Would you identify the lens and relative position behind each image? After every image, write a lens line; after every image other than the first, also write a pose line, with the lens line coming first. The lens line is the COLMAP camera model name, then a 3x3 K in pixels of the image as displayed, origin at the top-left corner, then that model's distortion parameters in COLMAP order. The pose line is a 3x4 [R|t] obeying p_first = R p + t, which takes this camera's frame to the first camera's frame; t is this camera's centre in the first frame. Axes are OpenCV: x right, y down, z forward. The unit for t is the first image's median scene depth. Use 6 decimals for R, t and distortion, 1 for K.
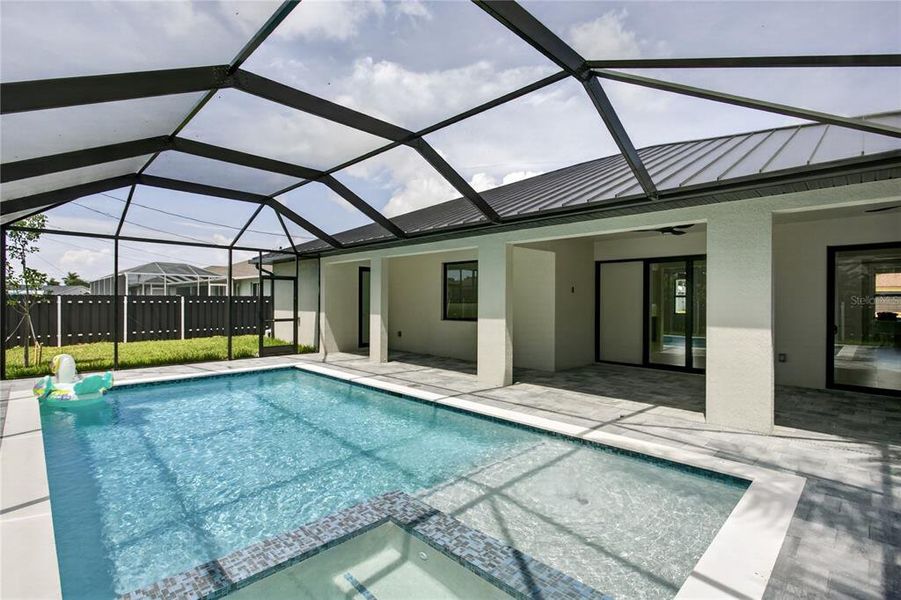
lens RADIAL K [[424.3, 0, 445.1], [0, 424.3, 299.8], [0, 0, 1]] dist [-0.000880, -0.000170]
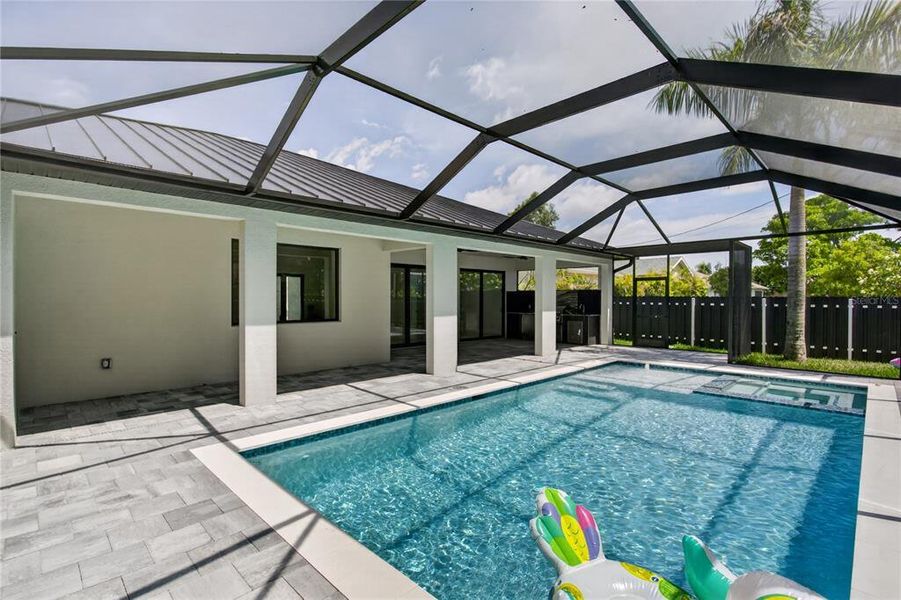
lens RADIAL K [[424.3, 0, 445.1], [0, 424.3, 299.8], [0, 0, 1]] dist [-0.000880, -0.000170]
pose [[0.006078, -0.010347, 0.999928, -0.907614], [-0.002666, 0.999943, 0.010363, -0.001073], [-0.999978, -0.002728, 0.006050, 0.928077]]
